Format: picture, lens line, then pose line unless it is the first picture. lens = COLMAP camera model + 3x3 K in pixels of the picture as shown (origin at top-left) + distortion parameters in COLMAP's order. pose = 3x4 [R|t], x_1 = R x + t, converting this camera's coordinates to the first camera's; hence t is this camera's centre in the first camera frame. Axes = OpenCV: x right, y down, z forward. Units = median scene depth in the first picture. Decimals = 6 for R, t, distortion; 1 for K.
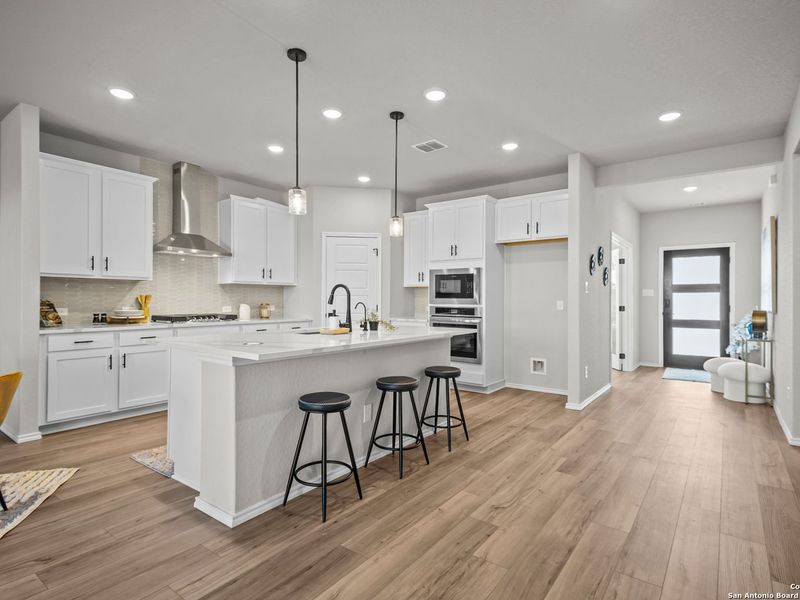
lens RADIAL K [[430.9, 0, 400.0], [0, 430.9, 300.0], [0, 0, 1]] dist [0.037525, -0.000603]
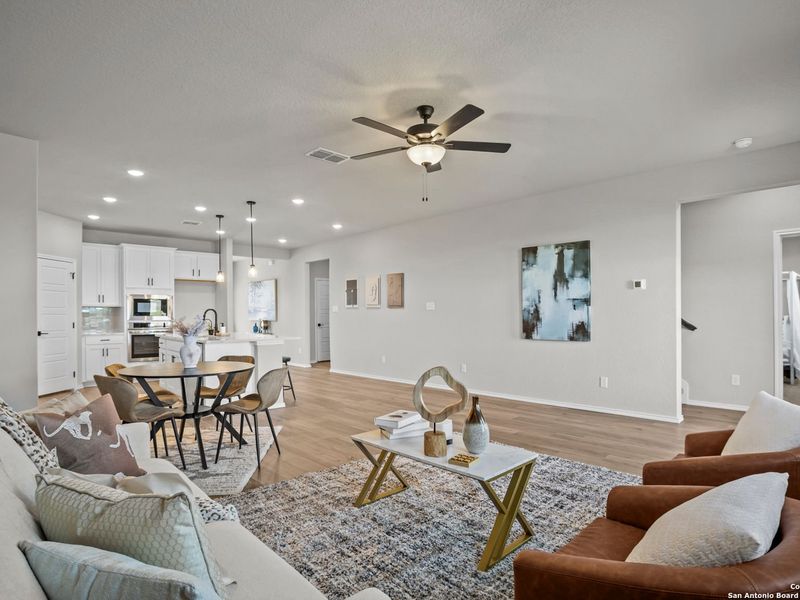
lens RADIAL K [[435.6, 0, 409.9], [0, 435.6, 308.1], [0, 0, 1]] dist [-0.064305, 0.000350]
pose [[0.145656, 0.007772, 0.989305, -1.140135], [0.006437, 0.999941, -0.008804, -0.012127], [-0.989314, 0.007650, 0.145597, -0.033185]]
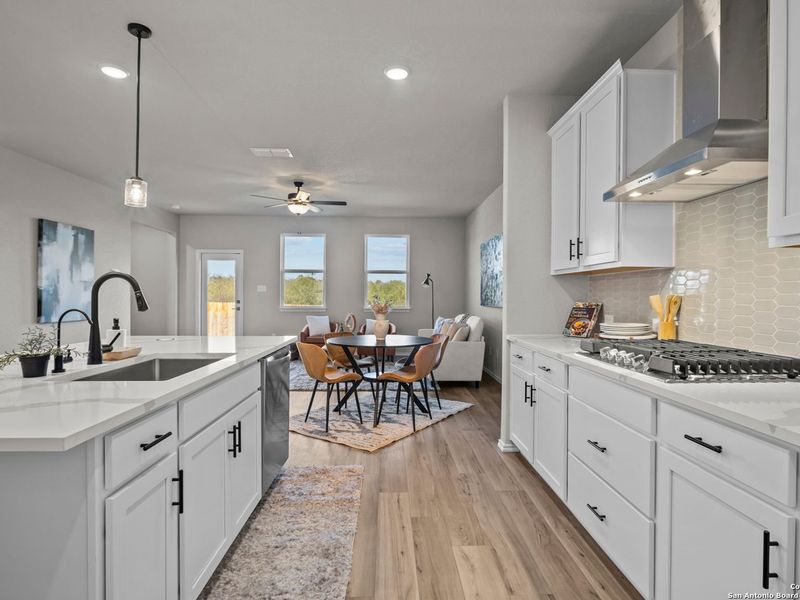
lens RADIAL K [[432.4, 0, 400.0], [0, 432.4, 300.0], [0, 0, 1]] dist [-0.001343, -0.000310]
pose [[-0.781521, -0.003063, -0.623871, -0.053811], [-0.009395, 0.999932, 0.006860, -0.006757], [0.623808, 0.011223, -0.781497, 1.060257]]
